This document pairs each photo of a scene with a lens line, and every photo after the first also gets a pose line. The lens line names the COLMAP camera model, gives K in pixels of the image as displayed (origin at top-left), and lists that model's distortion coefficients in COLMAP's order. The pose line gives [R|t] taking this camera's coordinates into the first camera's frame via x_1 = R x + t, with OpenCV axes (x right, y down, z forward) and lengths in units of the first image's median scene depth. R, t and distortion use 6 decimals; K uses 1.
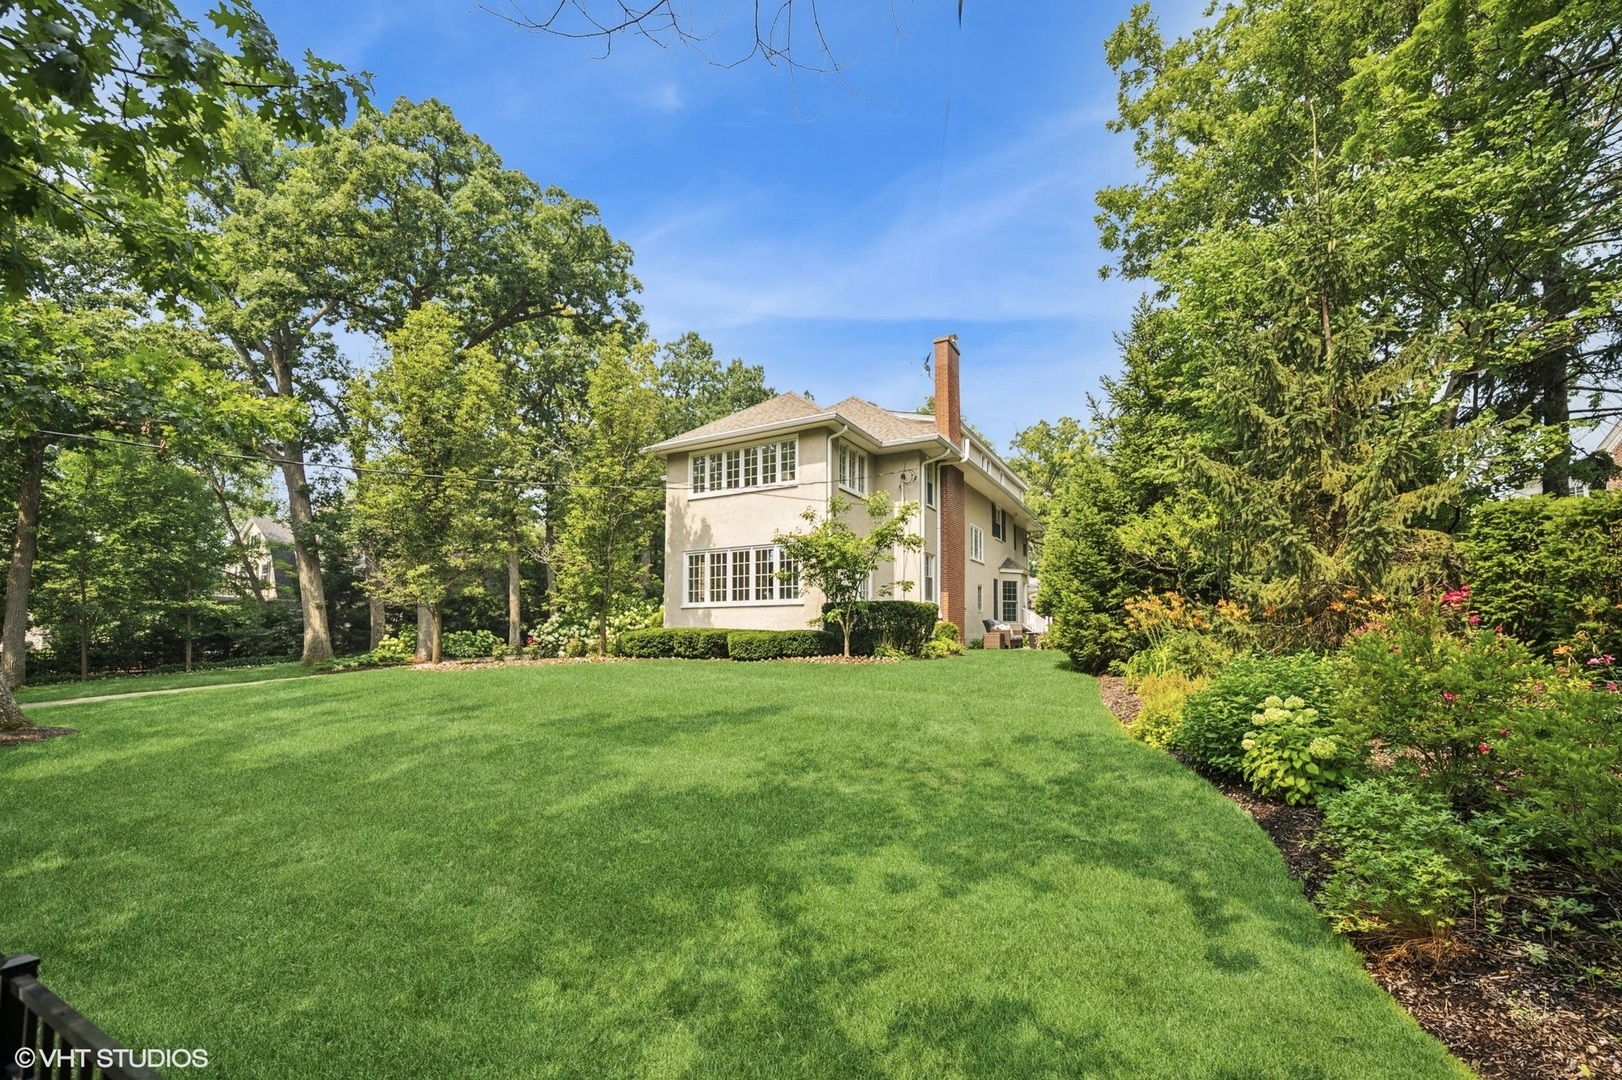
lens RADIAL K [[659.6, 0, 816.1], [0, 659.6, 534.7], [0, 0, 1]] dist [0.015854, -0.000124]
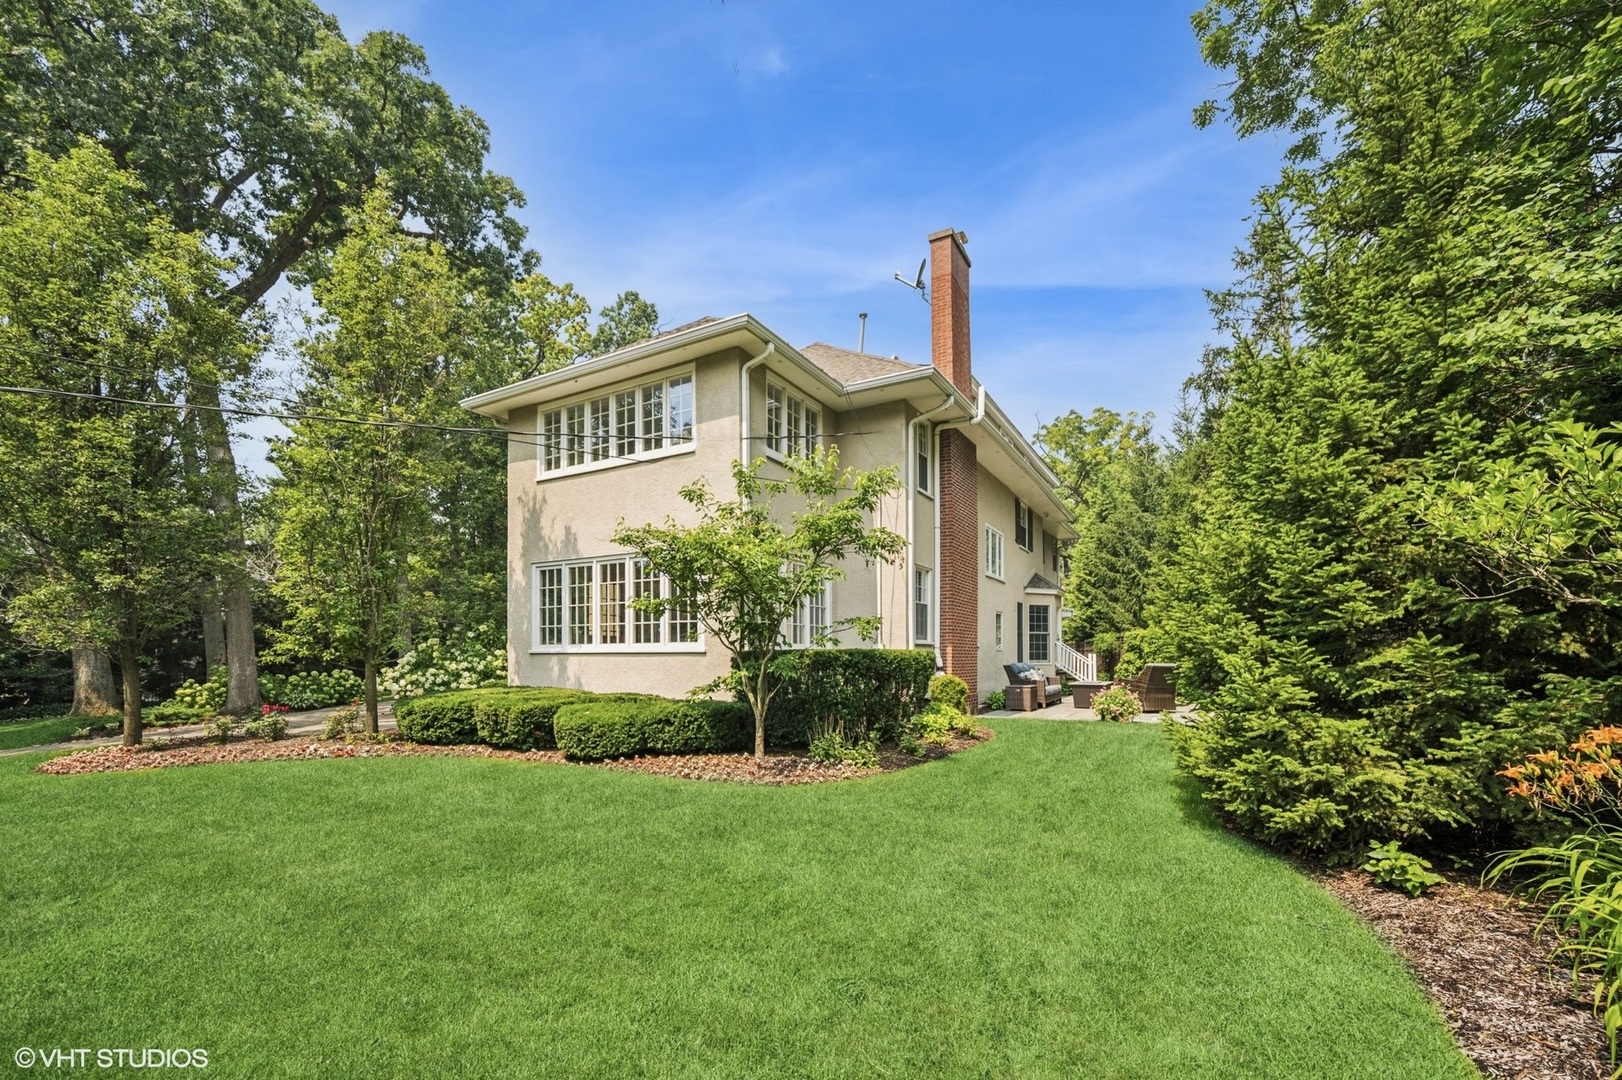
lens RADIAL K [[659.6, 0, 803.9], [0, 659.6, 547.9], [0, 0, 1]] dist [0.015854, -0.000124]
pose [[0.999483, -0.002223, -0.032070, 0.083974], [0.002027, 0.999979, -0.006113, 0.014943], [0.032083, 0.006045, 0.999467, 0.388831]]
